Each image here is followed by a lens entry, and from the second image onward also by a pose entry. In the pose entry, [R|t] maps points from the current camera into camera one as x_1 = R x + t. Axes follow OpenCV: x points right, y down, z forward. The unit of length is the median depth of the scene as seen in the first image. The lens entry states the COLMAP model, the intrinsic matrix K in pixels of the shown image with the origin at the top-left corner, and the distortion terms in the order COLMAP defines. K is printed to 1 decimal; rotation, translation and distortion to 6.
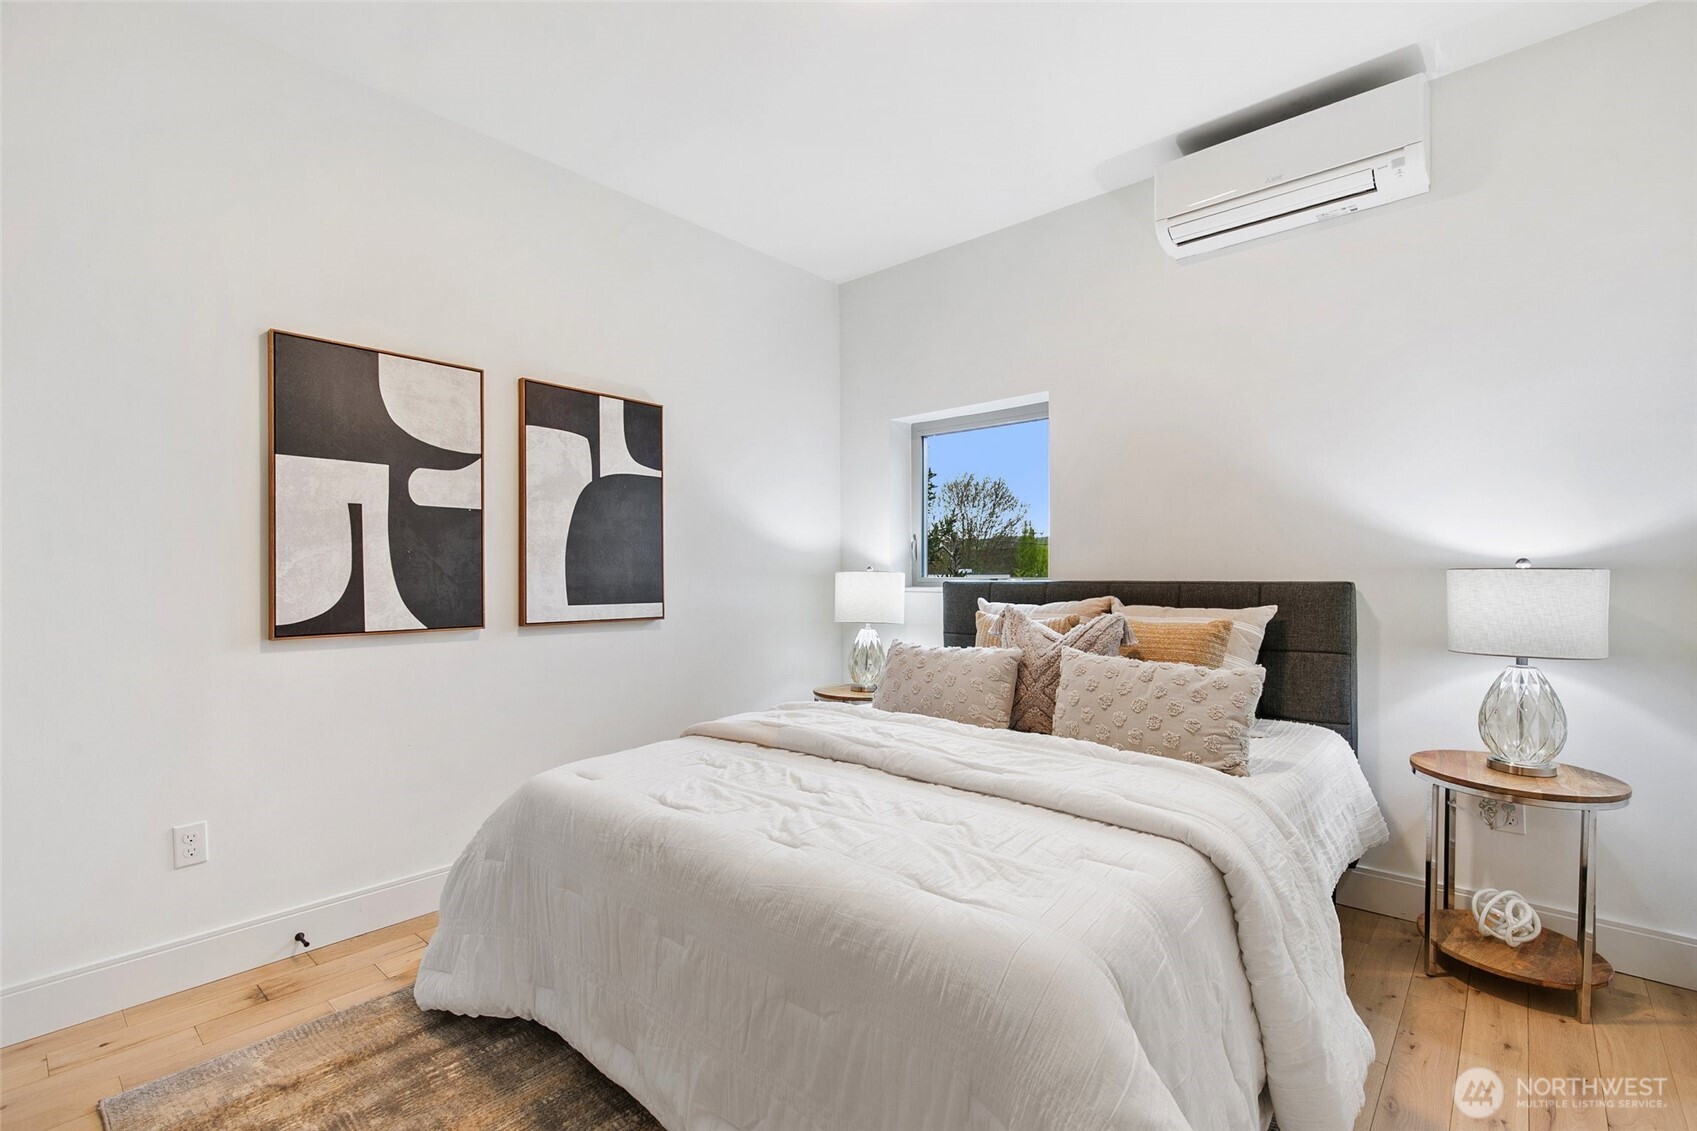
lens RADIAL K [[761.2, 0, 847.6], [0, 761.2, 571.8], [0, 0, 1]] dist [0.012993, 0.000350]
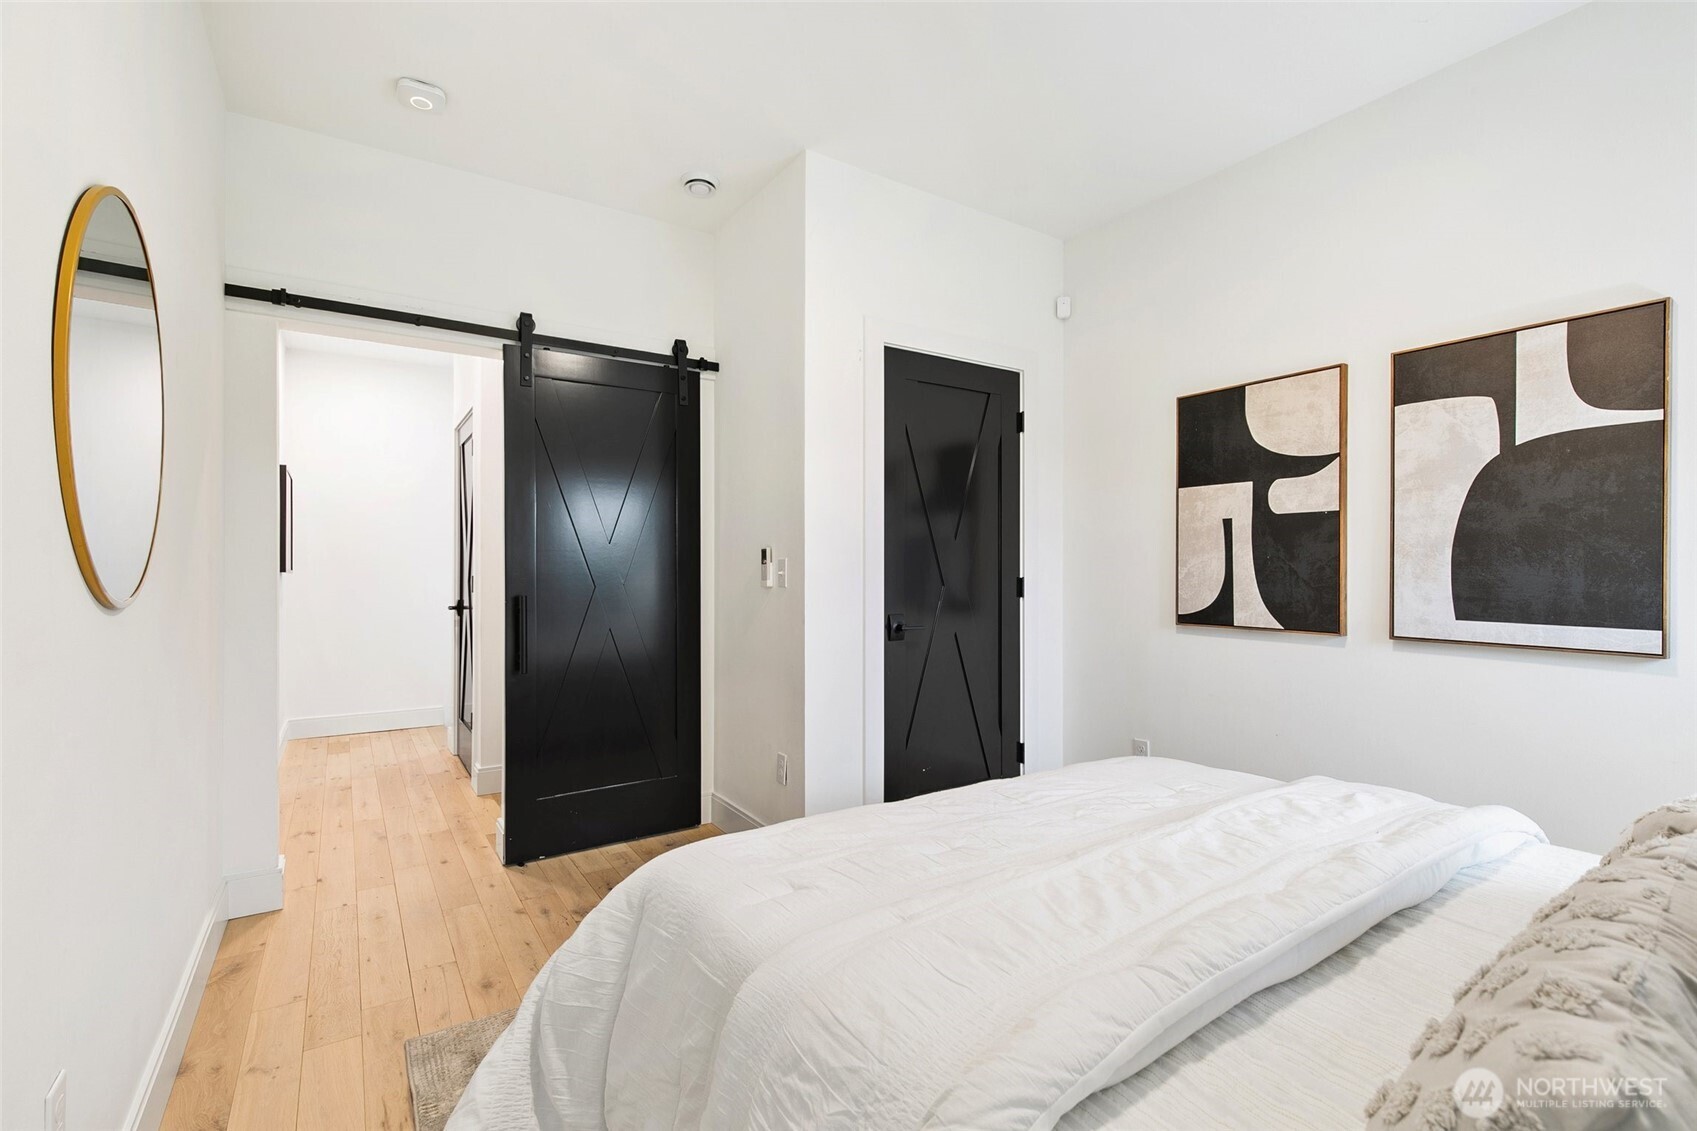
lens RADIAL K [[761.2, 0, 847.6], [0, 761.2, 571.8], [0, 0, 1]] dist [0.012993, 0.000350]
pose [[-0.252883, -0.004120, -0.967488, 0.602685], [-0.009815, 0.999950, -0.001693, 0.002352], [0.967447, 0.009067, -0.252911, 0.651121]]
